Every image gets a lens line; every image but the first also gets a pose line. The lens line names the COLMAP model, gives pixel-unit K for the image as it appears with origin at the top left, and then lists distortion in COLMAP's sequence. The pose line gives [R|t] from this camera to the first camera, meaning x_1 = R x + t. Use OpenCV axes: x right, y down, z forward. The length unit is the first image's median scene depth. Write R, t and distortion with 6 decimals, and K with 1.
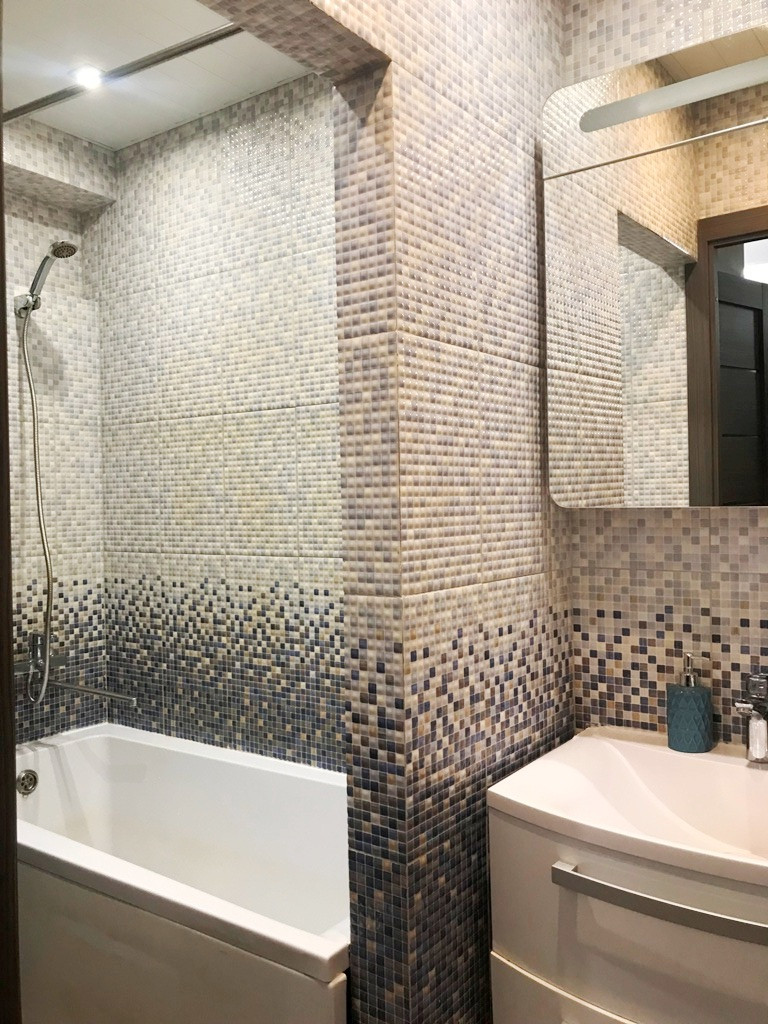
lens RADIAL K [[837.8, 0, 389.4], [0, 837.8, 507.3], [0, 0, 1]] dist [0.039564, -0.079569]
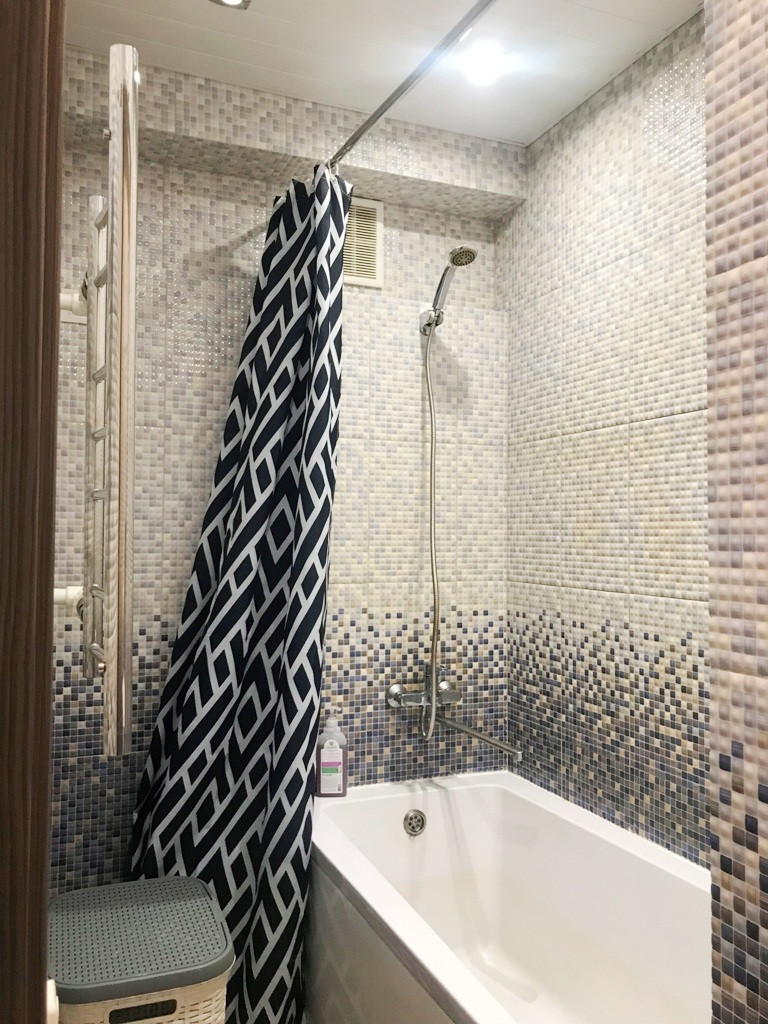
lens RADIAL K [[837.8, 0, 389.4], [0, 837.8, 507.3], [0, 0, 1]] dist [0.039564, -0.079569]
pose [[0.844935, 0.005684, -0.534839, 0.045390], [-0.026431, 0.999166, -0.031138, 0.004149], [0.534216, 0.040446, 0.844380, 0.172965]]
